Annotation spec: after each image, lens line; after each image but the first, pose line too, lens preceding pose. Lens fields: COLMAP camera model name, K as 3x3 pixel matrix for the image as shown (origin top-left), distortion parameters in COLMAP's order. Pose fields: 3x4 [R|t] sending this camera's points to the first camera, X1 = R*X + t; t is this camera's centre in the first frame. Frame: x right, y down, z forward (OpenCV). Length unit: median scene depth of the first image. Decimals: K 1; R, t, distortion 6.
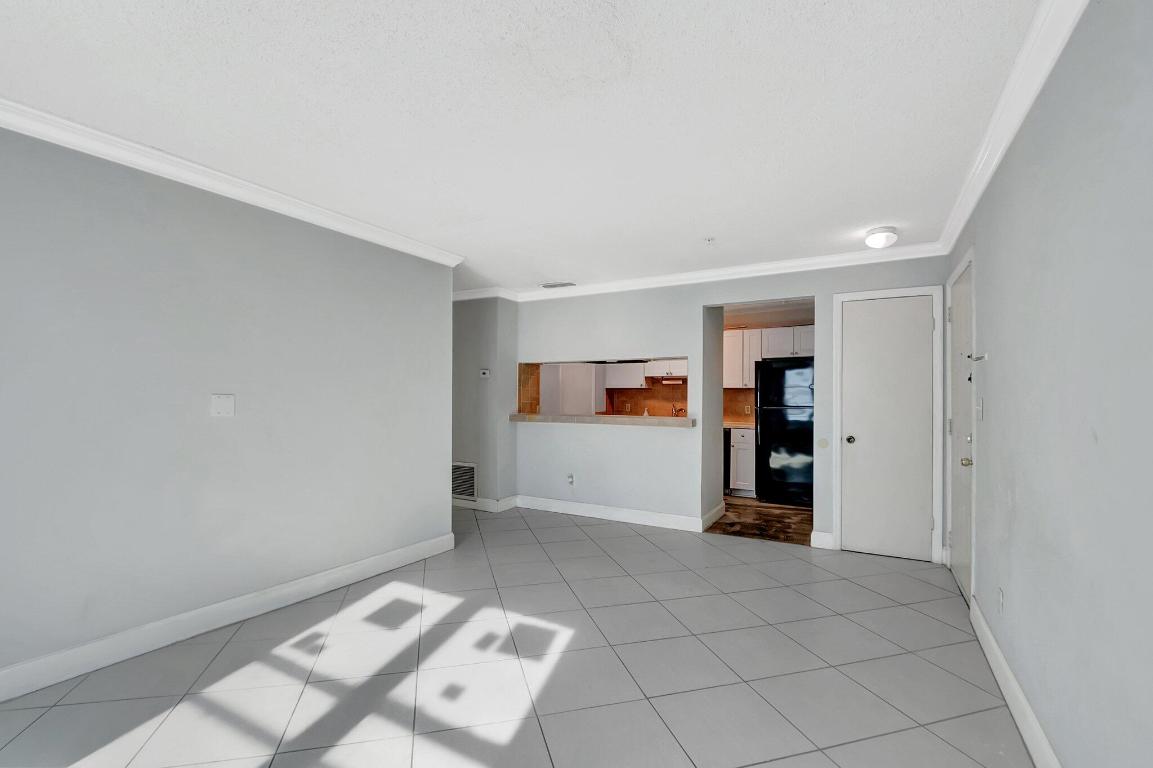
lens RADIAL K [[527.5, 0, 576.2], [0, 527.5, 396.9], [0, 0, 1]] dist [-0.005157, -0.001508]
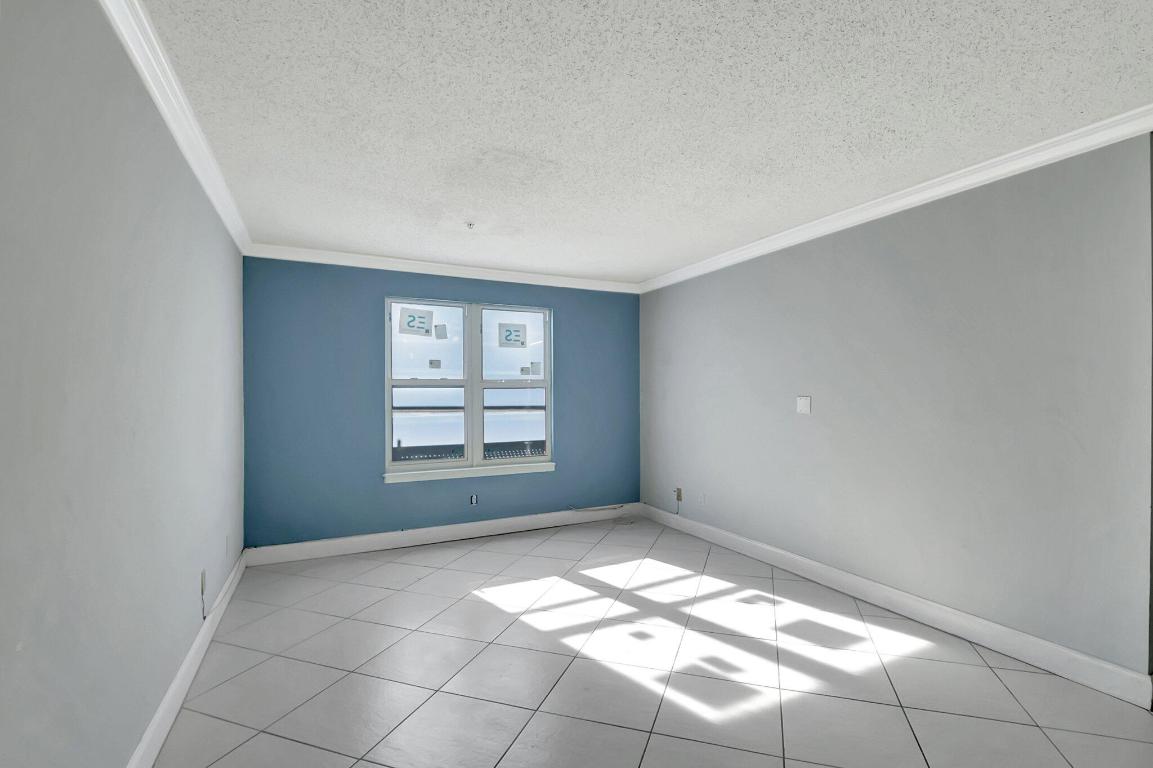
lens RADIAL K [[527.5, 0, 576.2], [0, 527.5, 396.9], [0, 0, 1]] dist [-0.005157, -0.001508]
pose [[-0.572247, -0.003302, -0.820074, 0.359689], [-0.001749, 0.999995, -0.002807, 0.001075], [0.820079, -0.000172, -0.572250, 0.654277]]
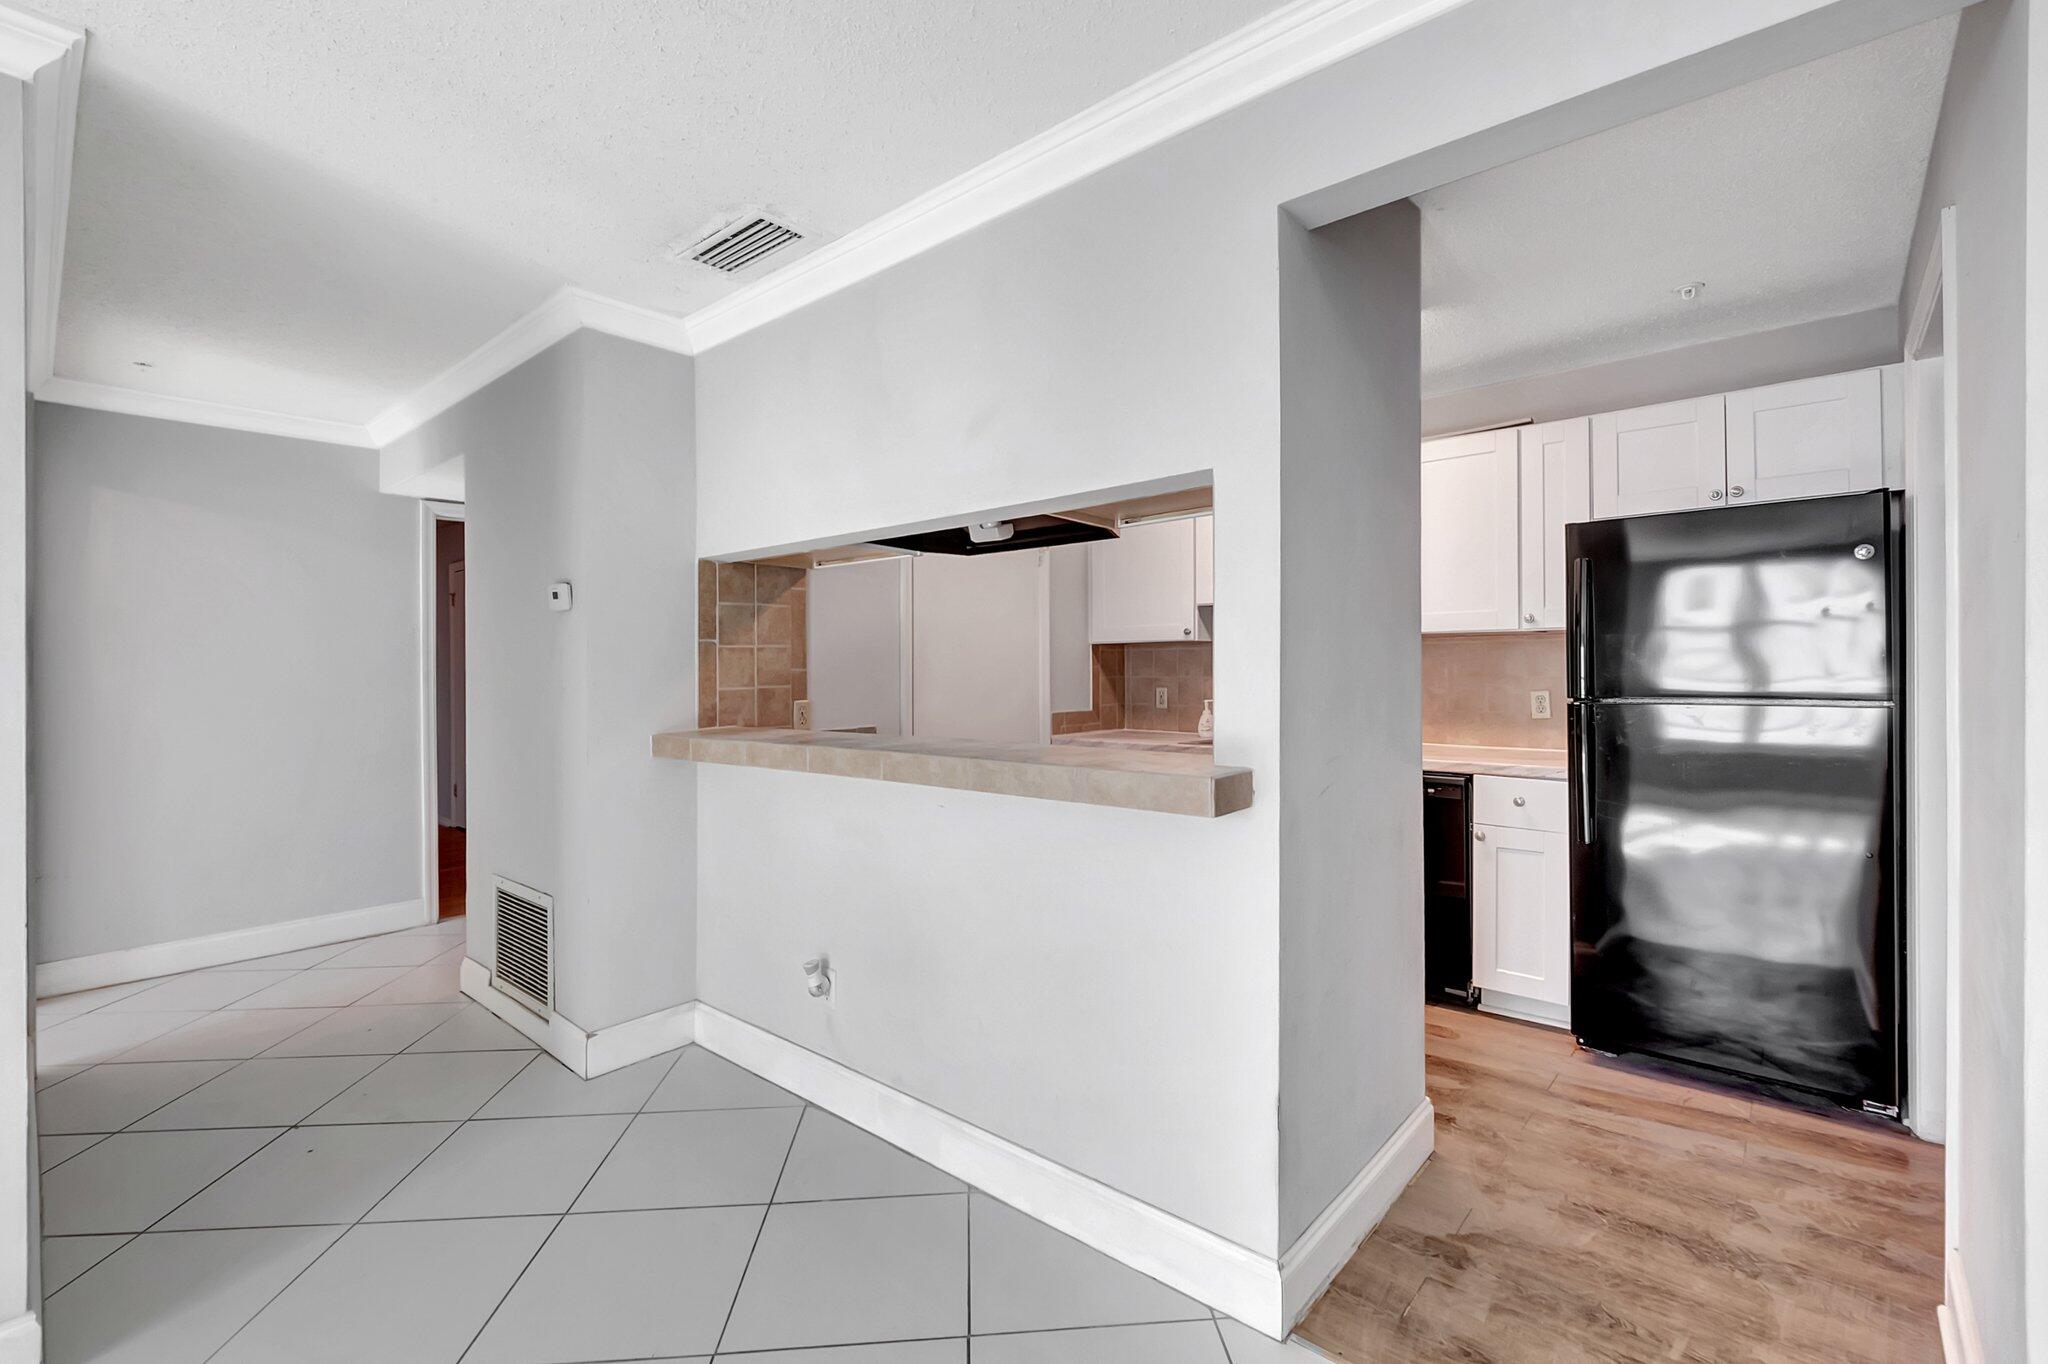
lens RADIAL K [[908.5, 0, 1032.2], [0, 908.5, 672.4], [0, 0, 1]] dist [0.002734, -0.000361]
pose [[0.979349, -0.014062, -0.201686, 0.189940], [0.014418, 0.999896, 0.000298, 0.002304], [0.201660, -0.003199, 0.979450, 0.562691]]
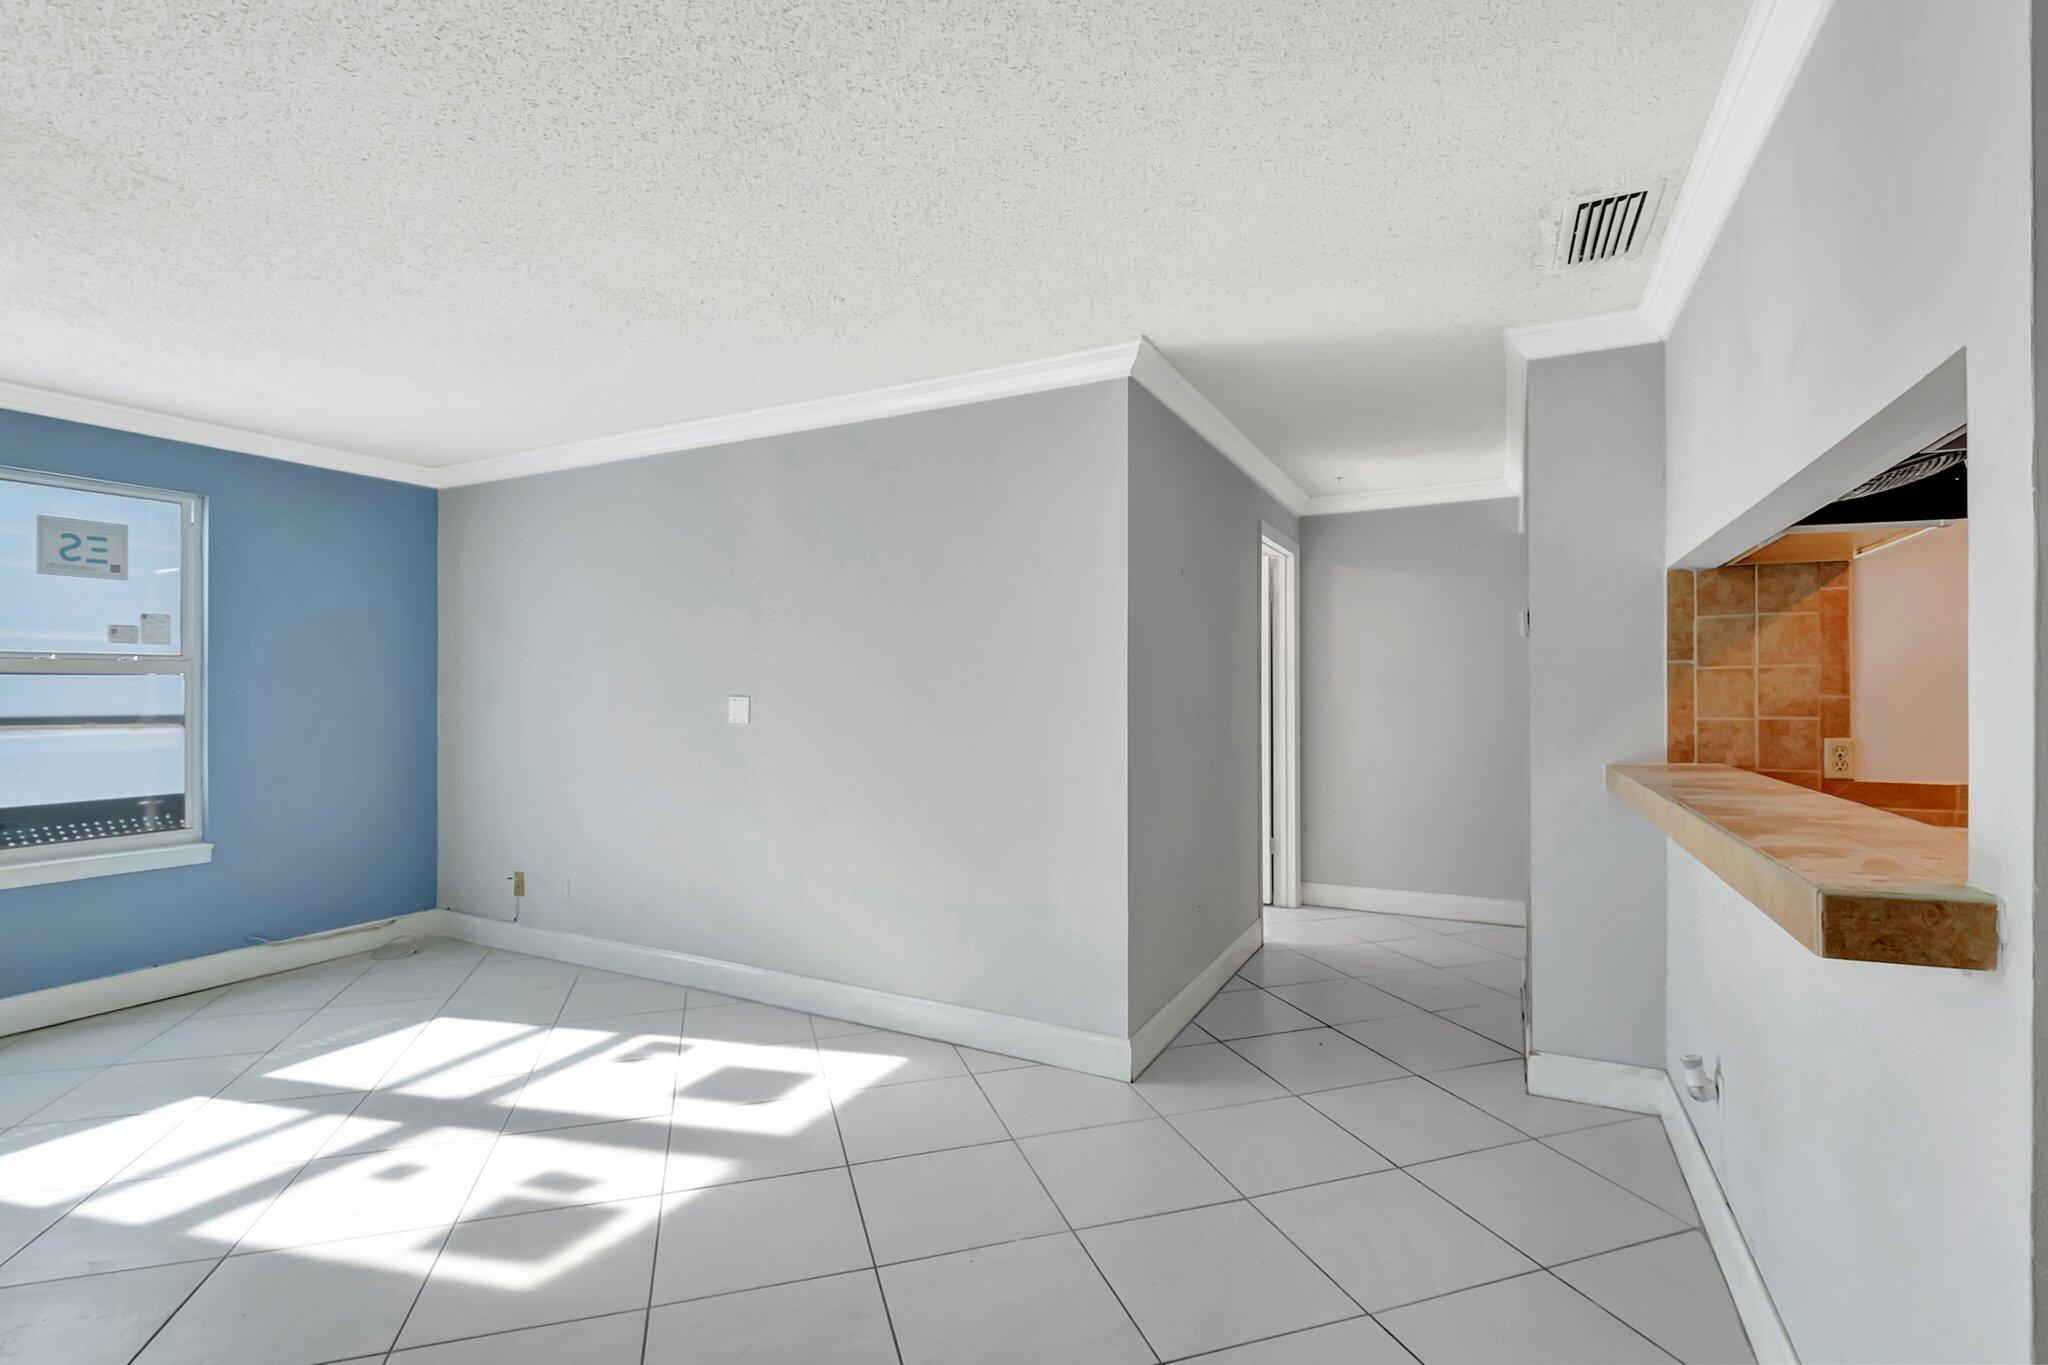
lens RADIAL K [[950.2, 0, 1024.0], [0, 950.2, 682.5], [0, 0, 1]] dist [-0.001215, -0.007371]
pose [[0.025437, -0.015713, -0.999553, 0.374825], [-0.001777, 0.999874, -0.015764, -0.000432], [0.999675, 0.002177, 0.025406, 0.705794]]
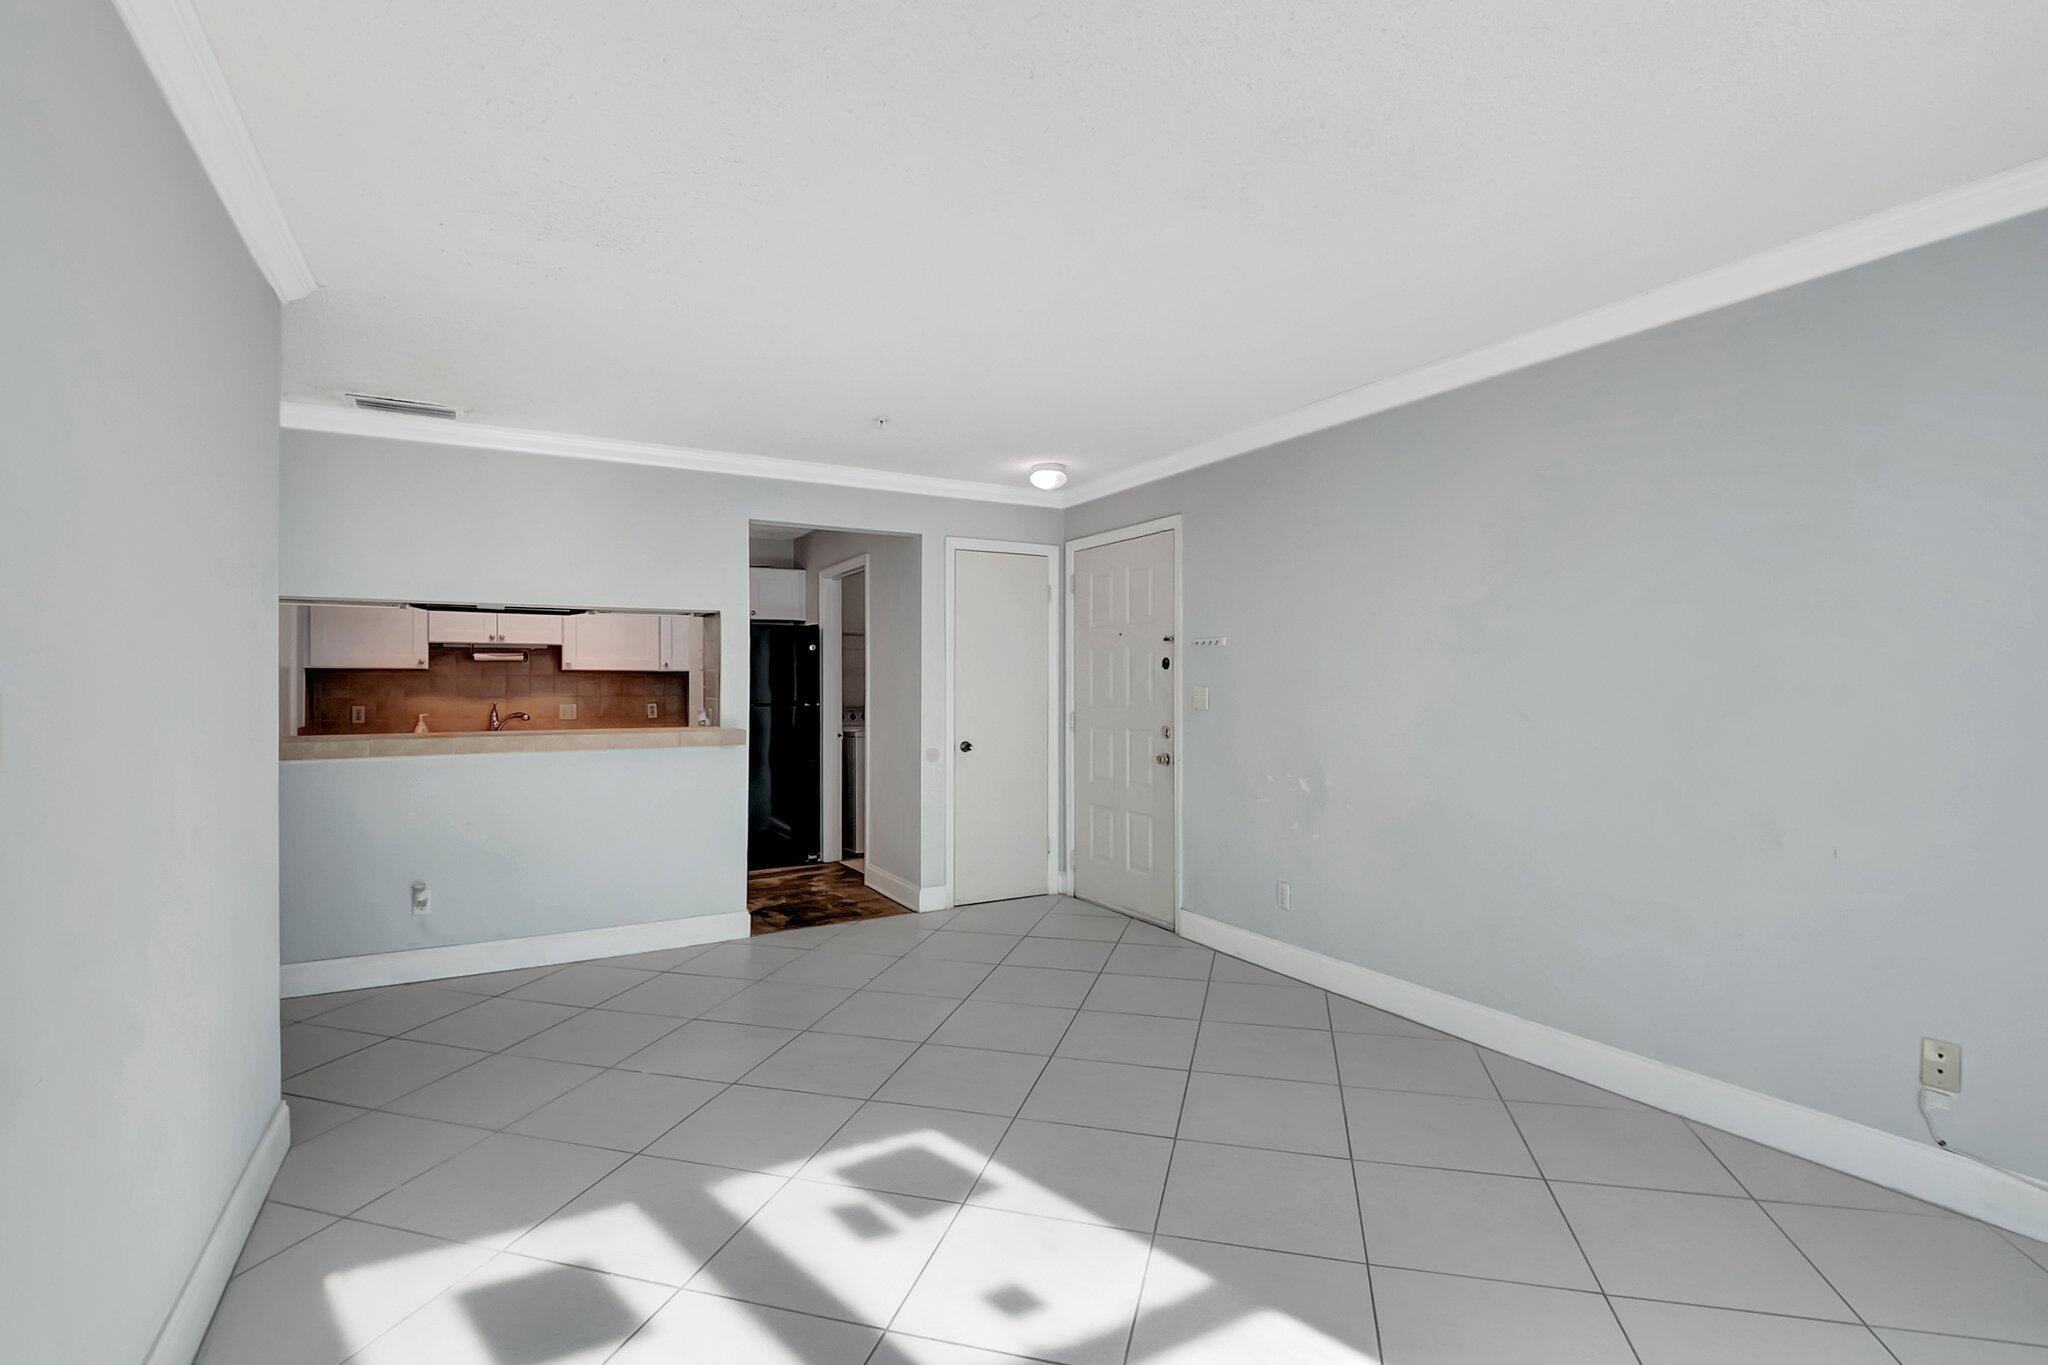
lens RADIAL K [[939.2, 0, 1052.0], [0, 939.2, 683.5], [0, 0, 1]] dist [-0.000789, -0.000438]
pose [[0.483227, -0.003911, 0.875486, -0.401128], [0.006208, 0.999980, 0.001040, -0.003079], [-0.875473, 0.004933, 0.483242, 0.226810]]
